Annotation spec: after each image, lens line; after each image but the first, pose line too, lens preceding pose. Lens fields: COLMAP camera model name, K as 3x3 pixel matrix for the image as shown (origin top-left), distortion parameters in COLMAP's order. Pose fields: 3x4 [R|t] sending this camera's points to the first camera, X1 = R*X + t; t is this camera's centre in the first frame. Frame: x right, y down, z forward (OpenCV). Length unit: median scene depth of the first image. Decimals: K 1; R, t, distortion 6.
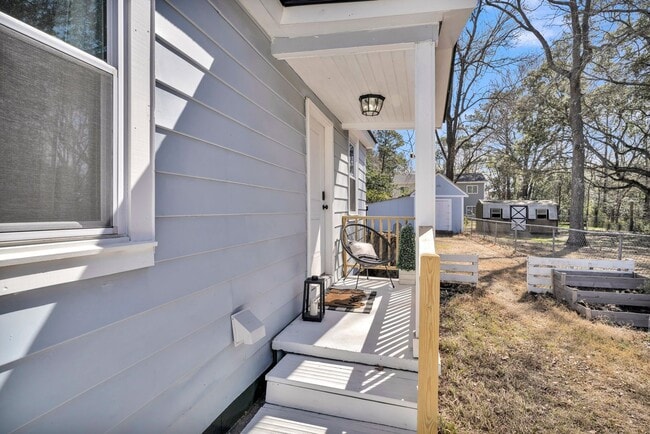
lens RADIAL K [[313.8, 0, 325.0], [0, 313.8, 217.0], [0, 0, 1]] dist [0.001225, 0.000069]
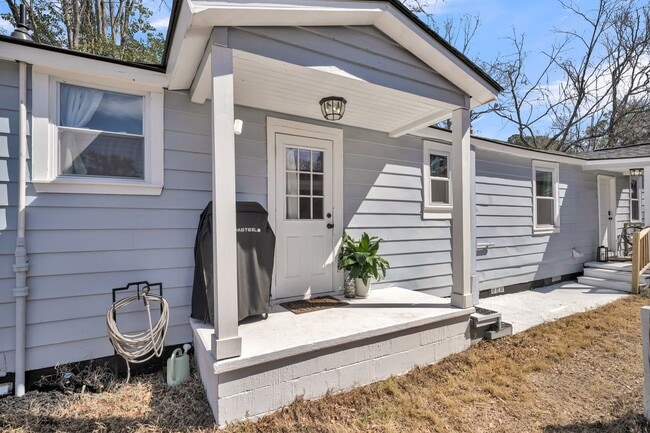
lens RADIAL K [[313.8, 0, 325.0], [0, 313.8, 216.5], [0, 0, 1]] dist [0.001225, 0.000069]
pose [[0.713883, -0.010683, -0.700183, 0.100992], [-0.002623, 0.999836, -0.017929, -0.002515], [0.700260, 0.014636, 0.713738, -1.679706]]
